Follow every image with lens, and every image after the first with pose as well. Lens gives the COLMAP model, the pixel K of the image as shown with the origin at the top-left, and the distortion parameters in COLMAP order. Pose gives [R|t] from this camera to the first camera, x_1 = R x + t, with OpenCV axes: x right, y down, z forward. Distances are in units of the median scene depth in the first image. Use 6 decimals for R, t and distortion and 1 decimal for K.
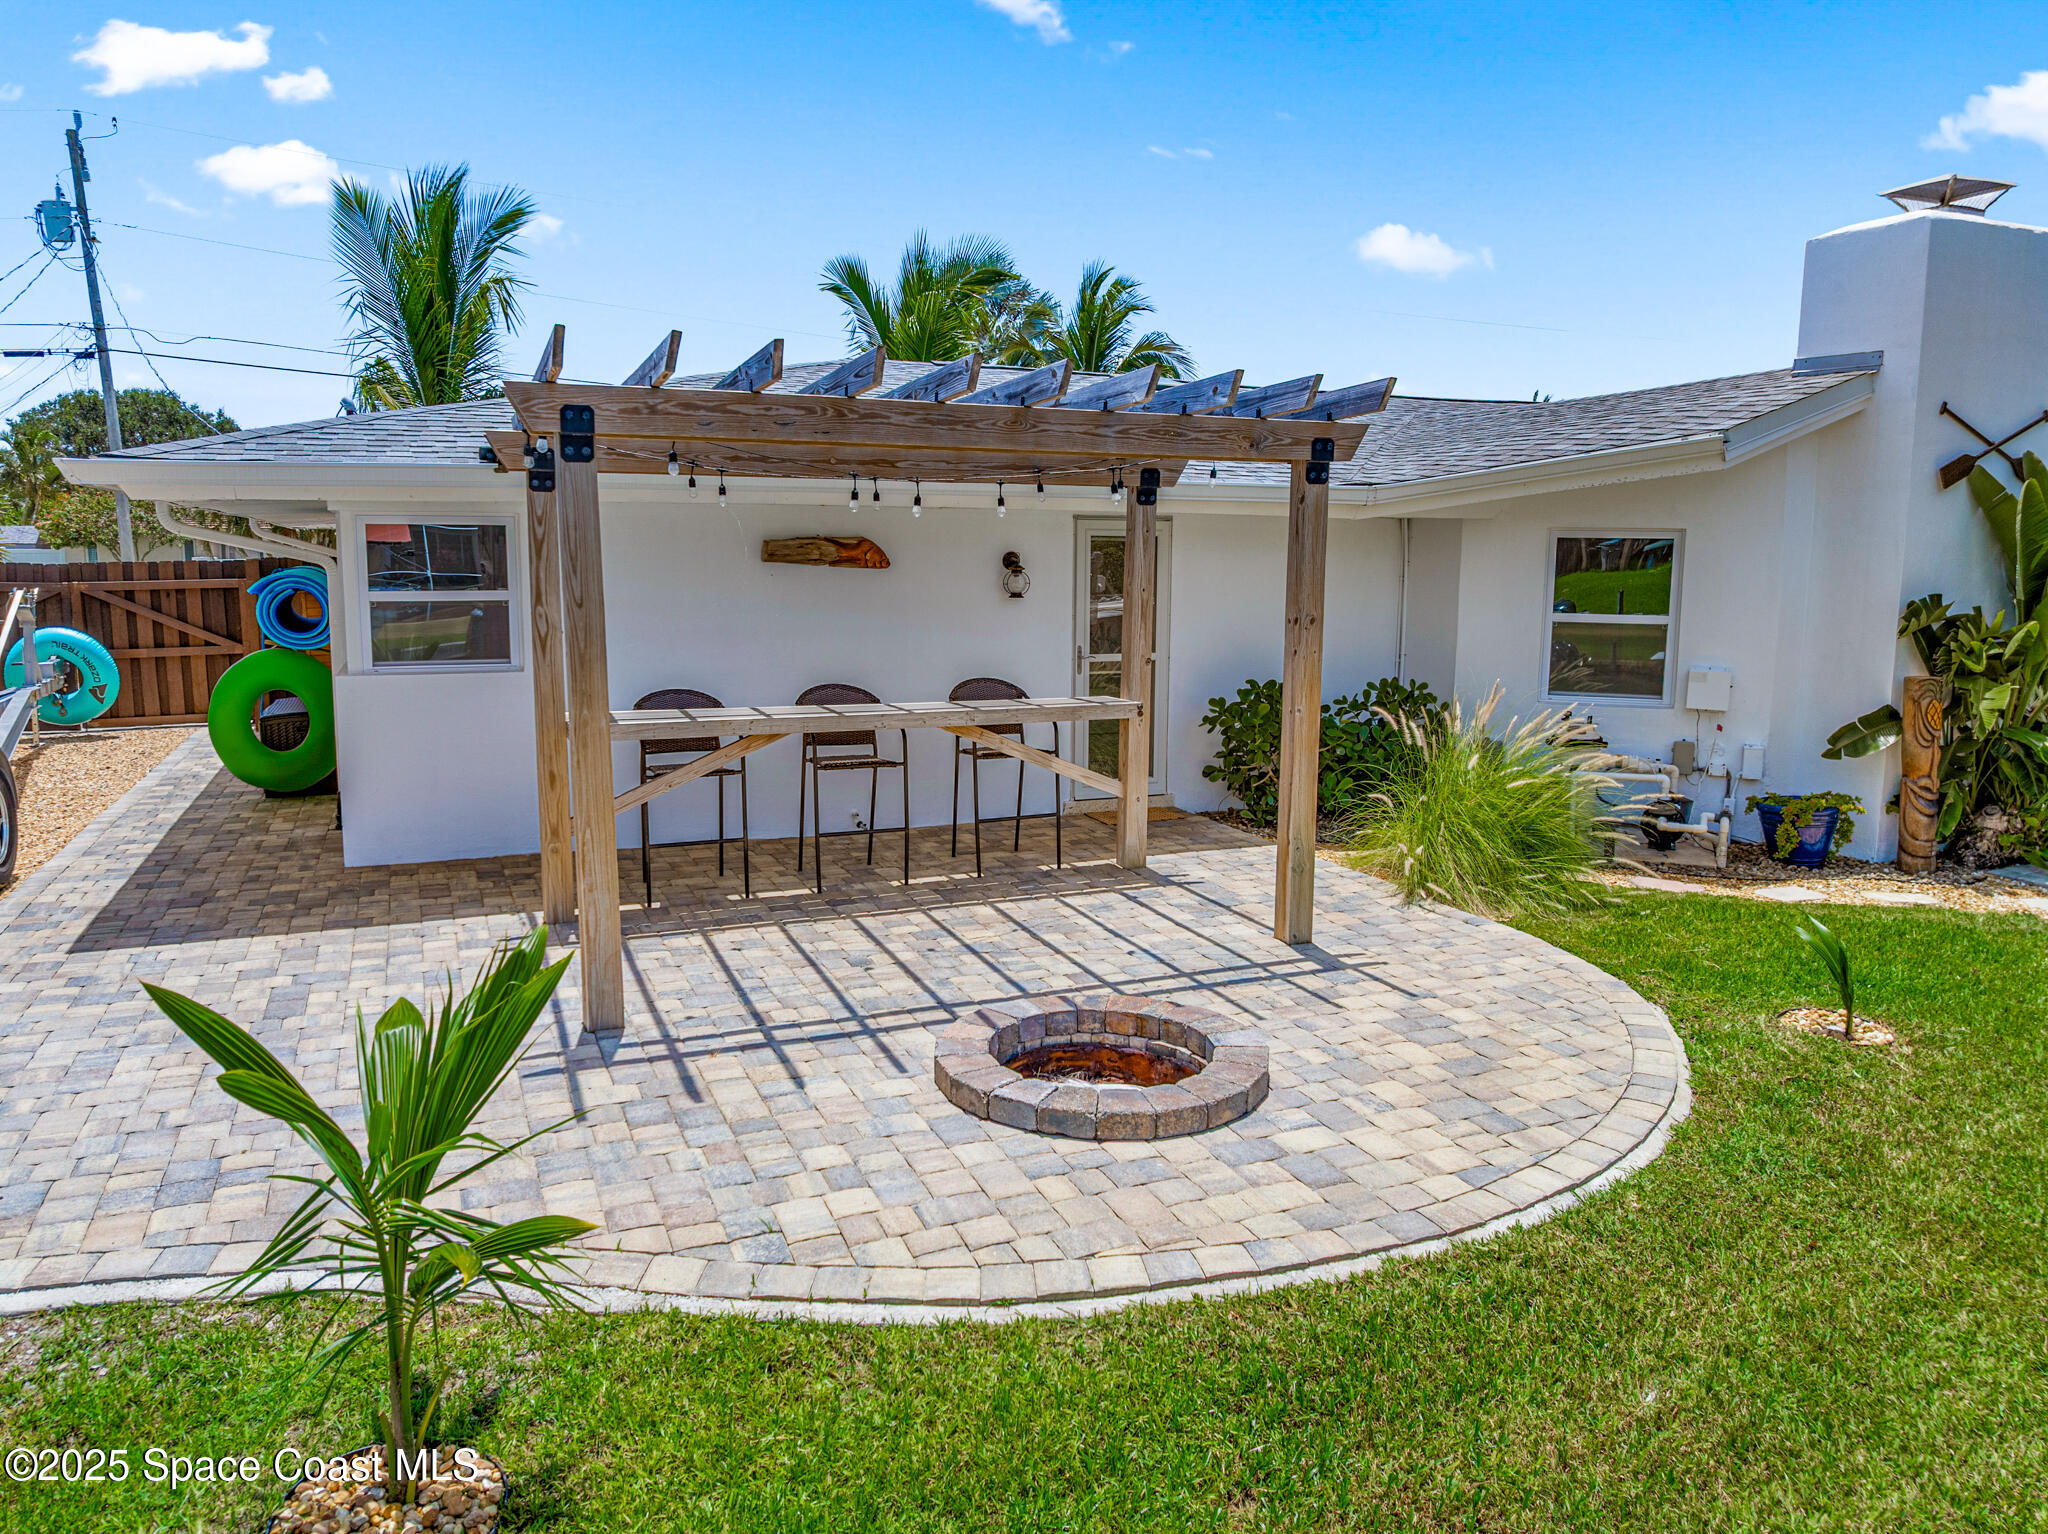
lens RADIAL K [[1421.8, 0, 1024.0], [0, 1421.8, 767.0], [0, 0, 1]] dist [-0.044856, 0.006165]
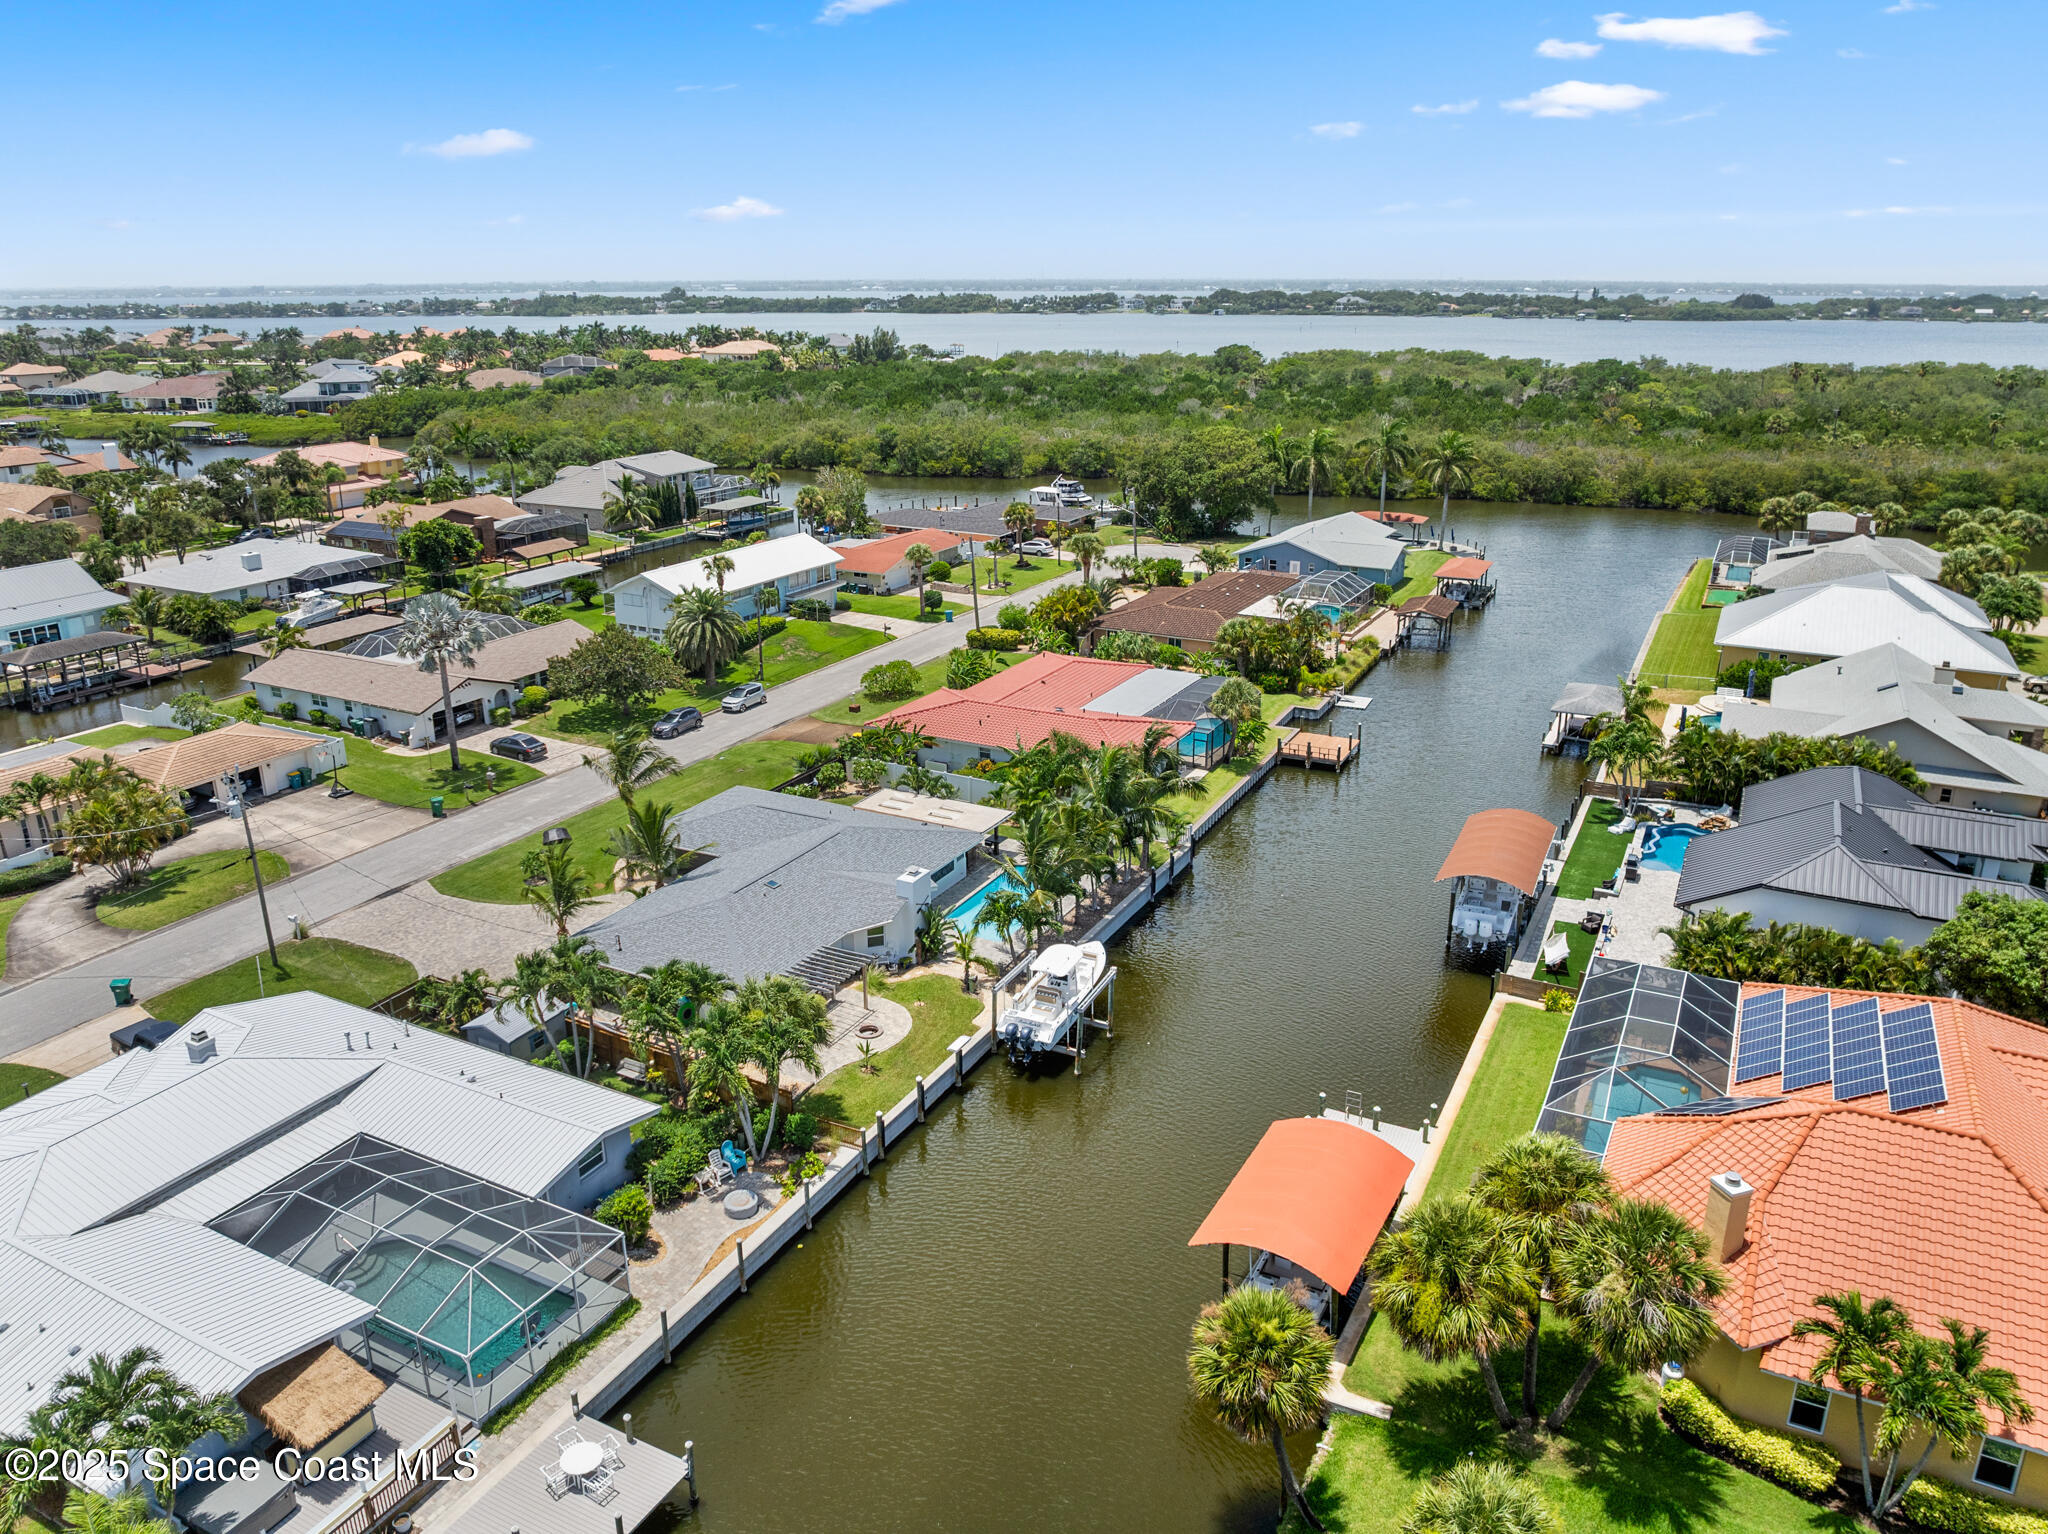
lens RADIAL K [[1421.8, 0, 1024.0], [0, 1421.8, 767.0], [0, 0, 1]] dist [-0.044856, 0.006165]
pose [[0.764353, -0.203756, 0.611758, -5.037597], [0.092405, 0.973580, 0.208811, -3.749487], [-0.638143, -0.103076, 0.762987, -7.541715]]
